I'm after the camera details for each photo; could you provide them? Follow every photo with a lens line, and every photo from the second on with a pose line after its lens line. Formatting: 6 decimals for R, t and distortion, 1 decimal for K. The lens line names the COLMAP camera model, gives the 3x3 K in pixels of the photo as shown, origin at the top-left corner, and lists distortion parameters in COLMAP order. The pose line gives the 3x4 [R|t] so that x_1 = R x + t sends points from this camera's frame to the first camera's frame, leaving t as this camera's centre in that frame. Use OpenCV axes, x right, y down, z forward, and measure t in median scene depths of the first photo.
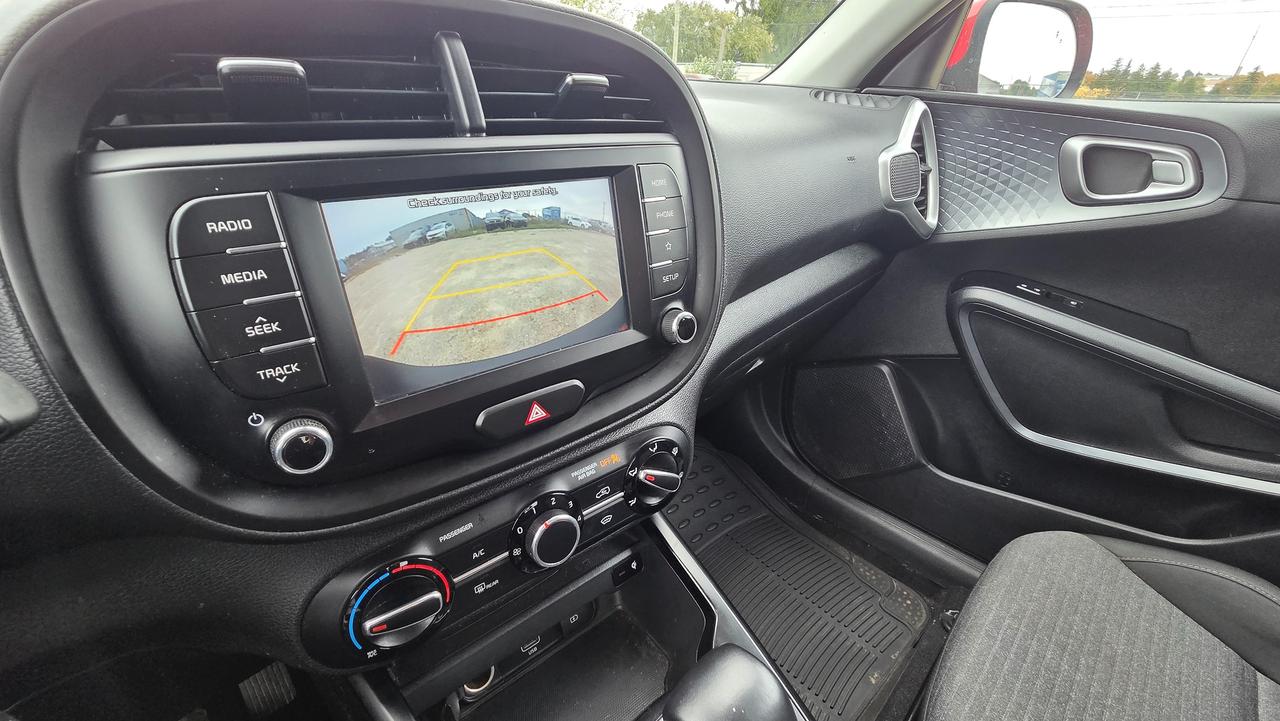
lens RADIAL K [[525.6, 0, 641.6], [0, 525.6, 358.4], [0, 0, 1]] dist [0.007219, -0.000476]
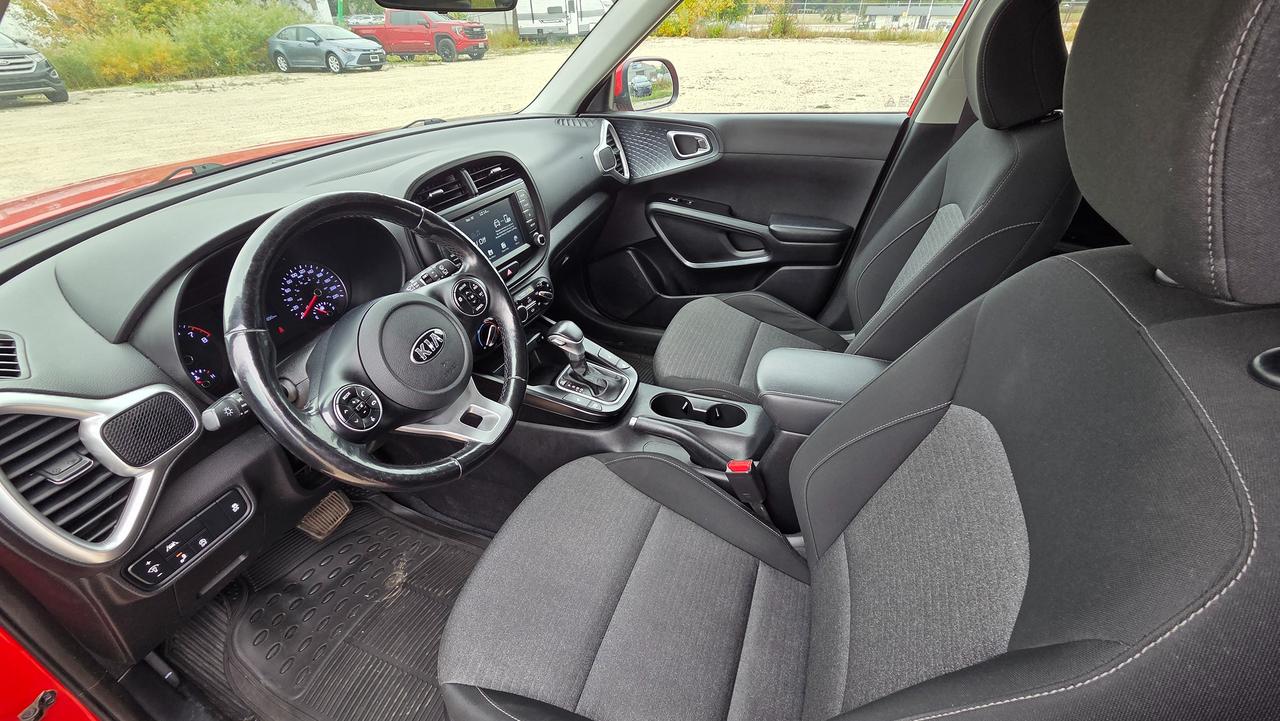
lens RADIAL K [[525.6, 0, 643.3], [0, 525.6, 362.3], [0, 0, 1]] dist [0.007219, -0.000476]
pose [[0.903138, -0.285704, 0.320492, -0.480745], [0.246980, 0.956297, 0.156513, 0.245709], [-0.351202, -0.062198, 0.934231, -1.796170]]
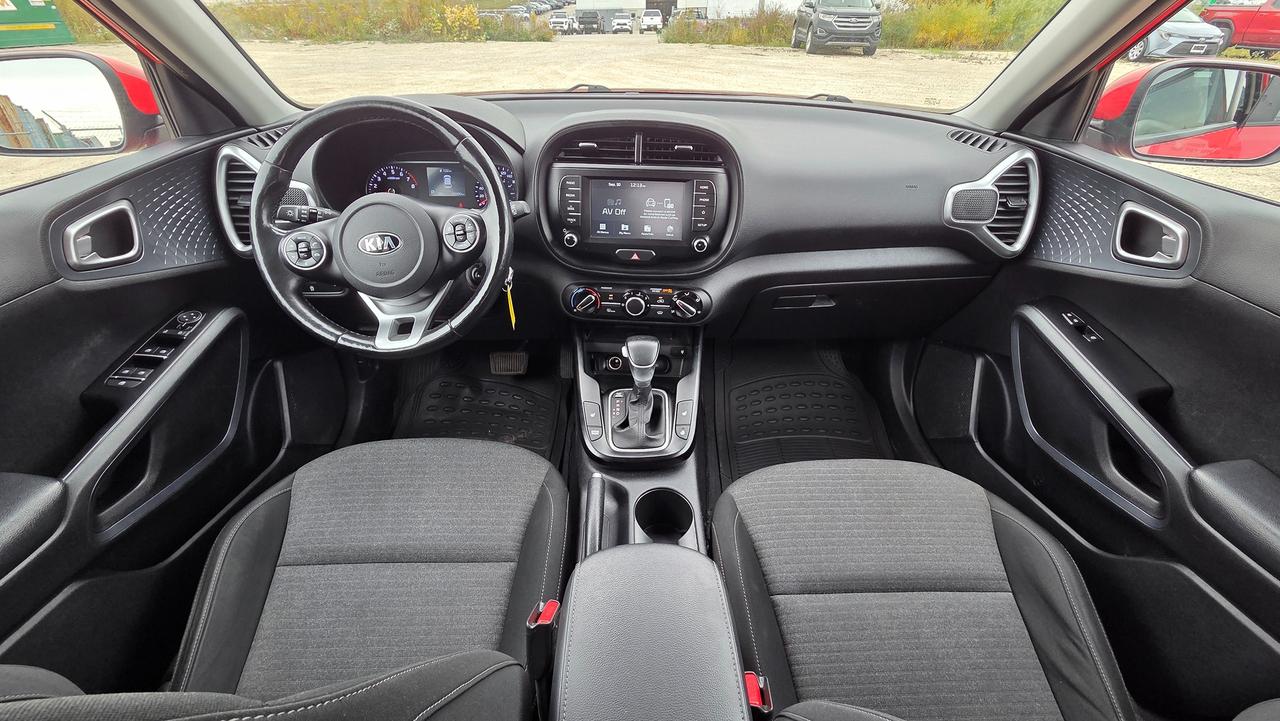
lens RADIAL K [[525.6, 0, 636.0], [0, 525.6, 360.7], [0, 0, 1]] dist [0.007219, -0.000476]
pose [[0.723660, 0.372504, -0.580996, 1.272285], [-0.304582, 0.927792, 0.215479, 0.003374], [0.619311, 0.021028, 0.784864, -0.968721]]
